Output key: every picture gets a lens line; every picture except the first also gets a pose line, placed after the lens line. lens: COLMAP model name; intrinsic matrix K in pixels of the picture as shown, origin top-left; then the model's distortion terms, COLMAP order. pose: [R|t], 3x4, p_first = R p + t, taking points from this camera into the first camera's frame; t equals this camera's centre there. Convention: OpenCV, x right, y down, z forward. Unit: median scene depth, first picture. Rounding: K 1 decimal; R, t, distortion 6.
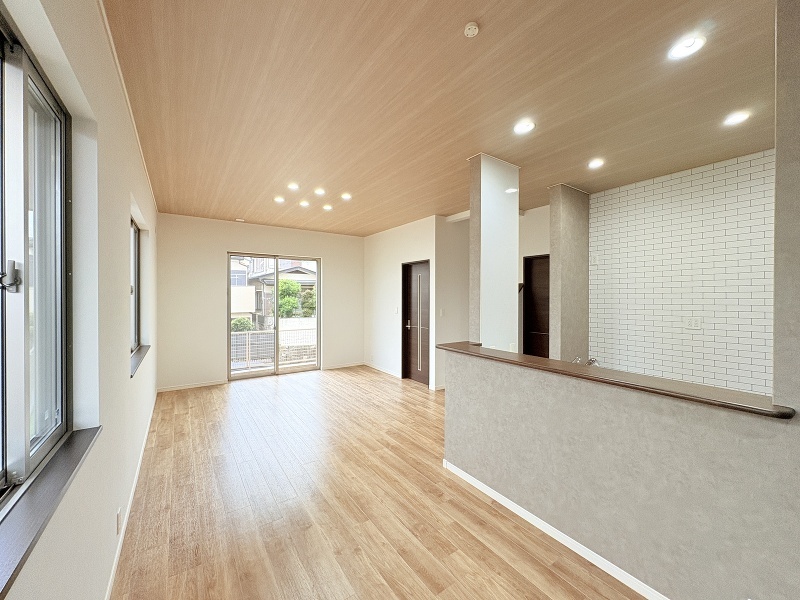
lens RADIAL K [[318.1, 0, 399.2], [0, 318.1, 298.1], [0, 0, 1]] dist [0.000662, 0.000569]
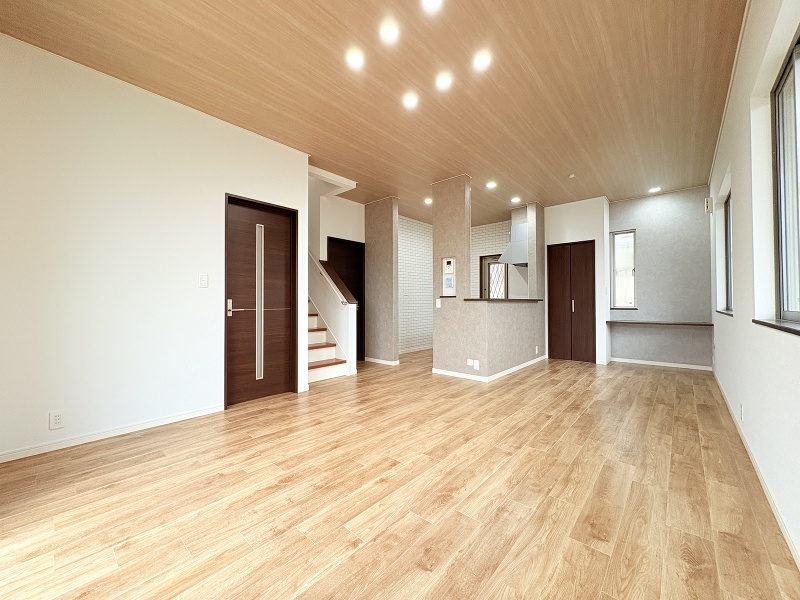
lens RADIAL K [[318.1, 0, 399.2], [0, 318.1, 298.1], [0, 0, 1]] dist [0.000662, 0.000569]
pose [[-0.236871, 0.013120, 0.971453, -0.961947], [0.008033, 0.999901, -0.011545, 0.126944], [-0.971508, 0.005069, -0.236953, 1.409610]]
